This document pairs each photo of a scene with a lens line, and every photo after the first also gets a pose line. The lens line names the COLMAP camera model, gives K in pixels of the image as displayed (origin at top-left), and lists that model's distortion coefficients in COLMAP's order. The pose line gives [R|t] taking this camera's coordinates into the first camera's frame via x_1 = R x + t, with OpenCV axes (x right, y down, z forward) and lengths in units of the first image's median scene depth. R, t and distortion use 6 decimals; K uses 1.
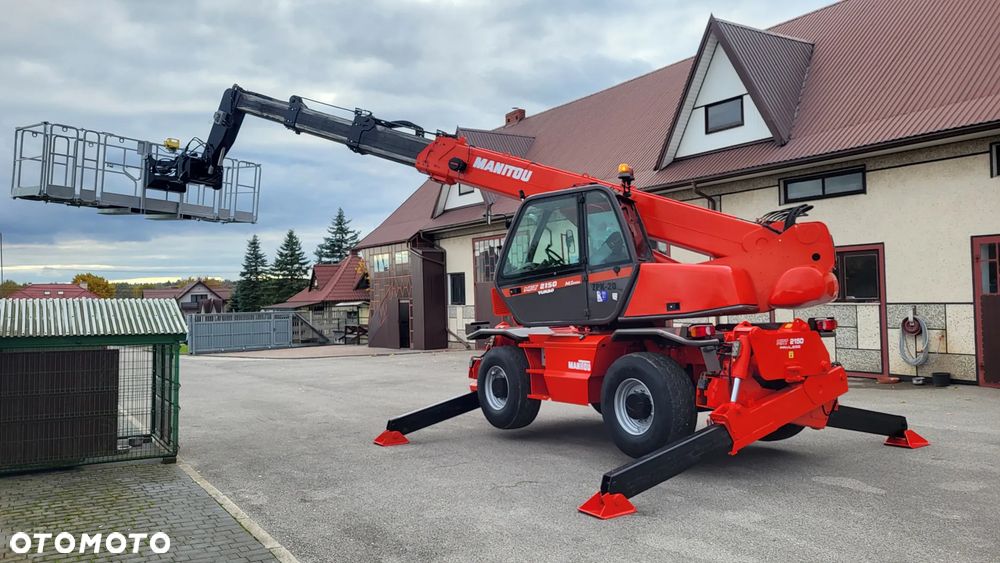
lens RADIAL K [[772.9, 0, 496.5], [0, 772.9, 229.5], [0, 0, 1]] dist [0.109686, -0.155596]
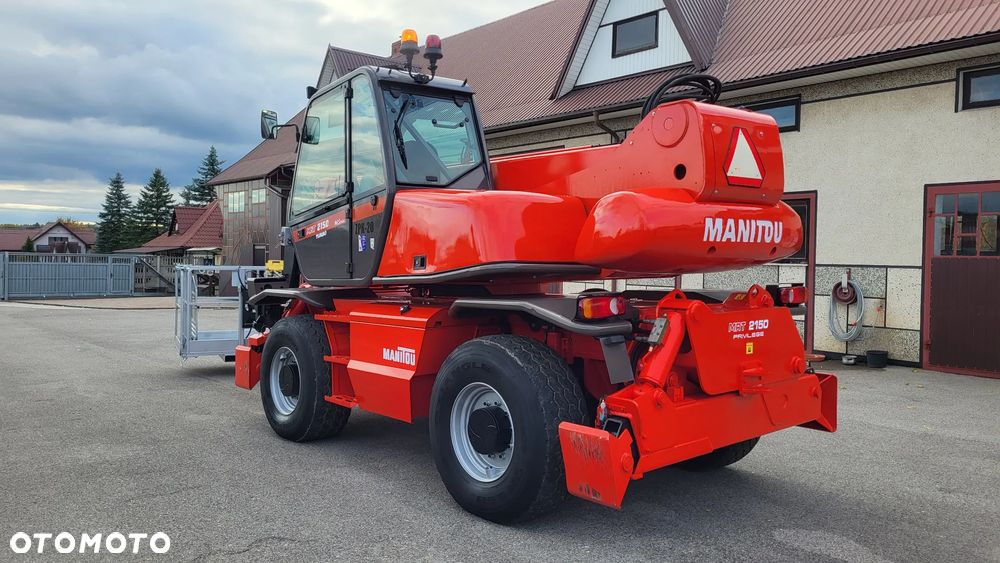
lens RADIAL K [[771.8, 0, 499.6], [0, 771.8, 251.5], [0, 0, 1]] dist [0.004596, -0.001065]
pose [[0.990717, 0.028719, 0.132876, 0.061780], [-0.040046, 0.995713, 0.083373, 0.025994], [-0.129912, -0.087920, 0.987620, 0.248552]]
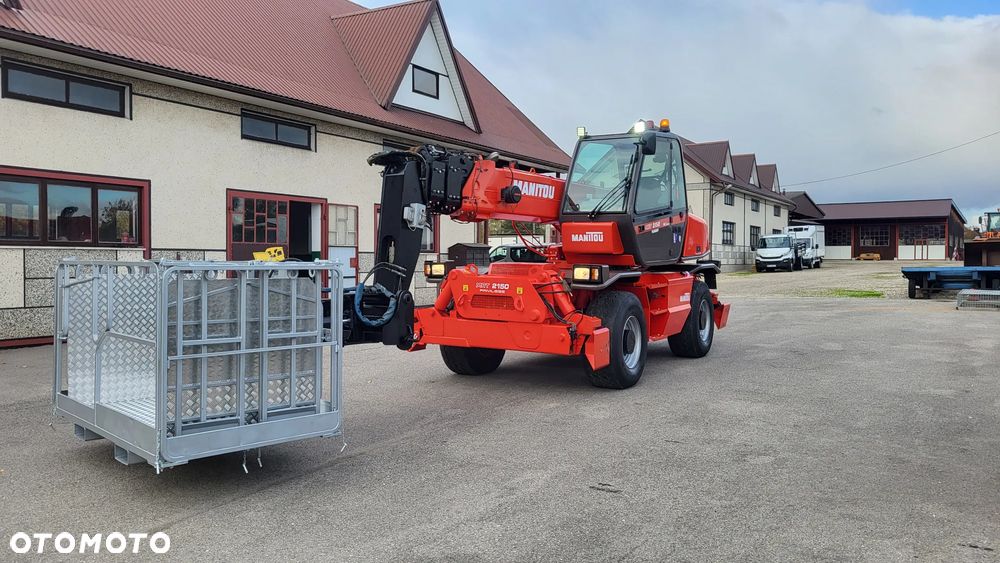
lens RADIAL K [[754.7, 0, 497.2], [0, 754.7, 273.8], [0, 0, 1]] dist [0.054308, -0.006381]
pose [[-0.447905, -0.008564, 0.894040, -0.452199], [-0.081456, 0.996186, -0.031267, 0.116934], [-0.890363, -0.086830, -0.446894, 1.035923]]
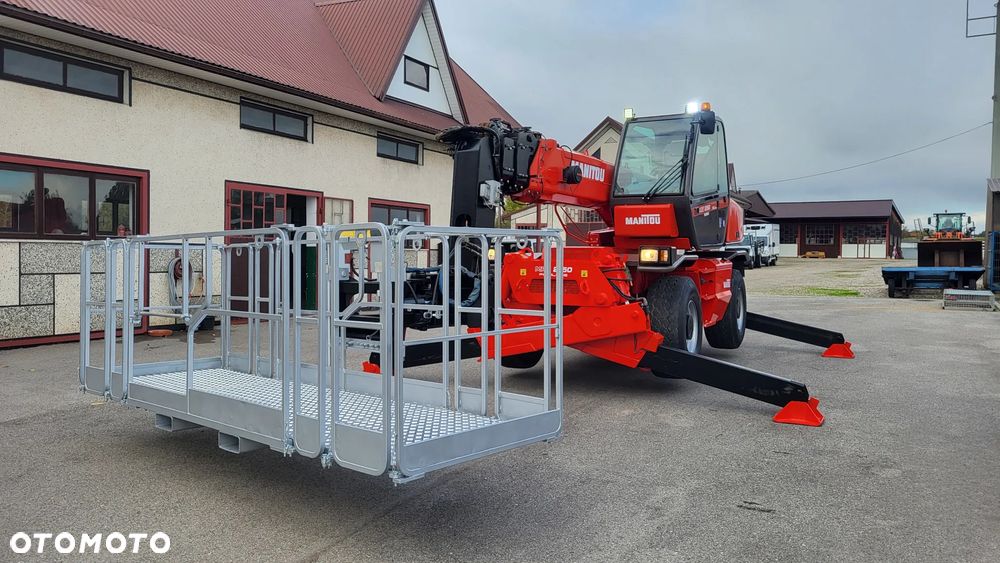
lens RADIAL K [[754.9, 0, 499.1], [0, 754.9, 266.5], [0, 0, 1]] dist [0.043585, -0.003711]
pose [[-0.510329, 0.009824, 0.859923, -0.395438], [-0.066918, 0.996449, -0.051096, 0.135575], [-0.857372, -0.083620, -0.507860, 1.092591]]
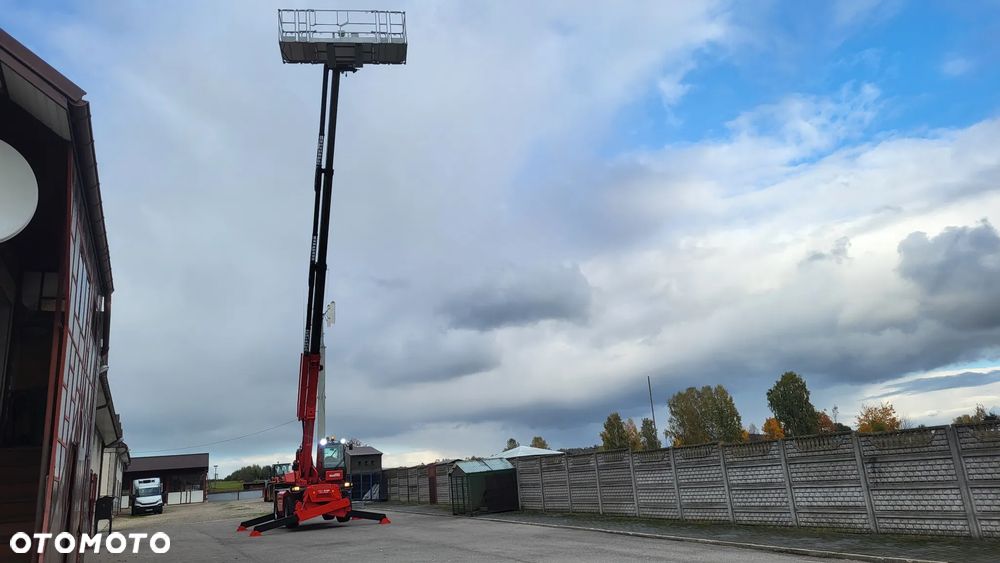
lens RADIAL K [[754.9, 0, 499.1], [0, 754.9, 266.5], [0, 0, 1]] dist [0.043585, -0.003711]
pose [[-0.986473, 0.129156, 0.100942, -0.650617], [0.085721, 0.931338, -0.353924, 0.291909], [-0.139722, -0.340484, -0.929811, 2.648817]]
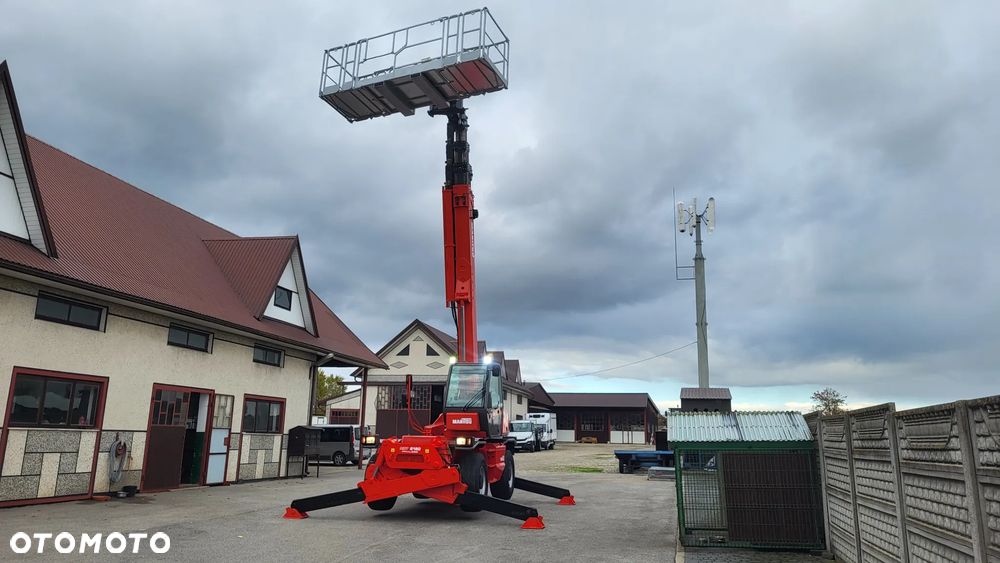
lens RADIAL K [[754.7, 0, 497.2], [0, 754.7, 273.8], [0, 0, 1]] dist [0.054308, -0.006381]
pose [[-0.718575, 0.162680, 0.676155, -0.729346], [-0.058121, 0.954806, -0.291490, 0.170101], [-0.693017, -0.248757, -0.676645, 1.421958]]
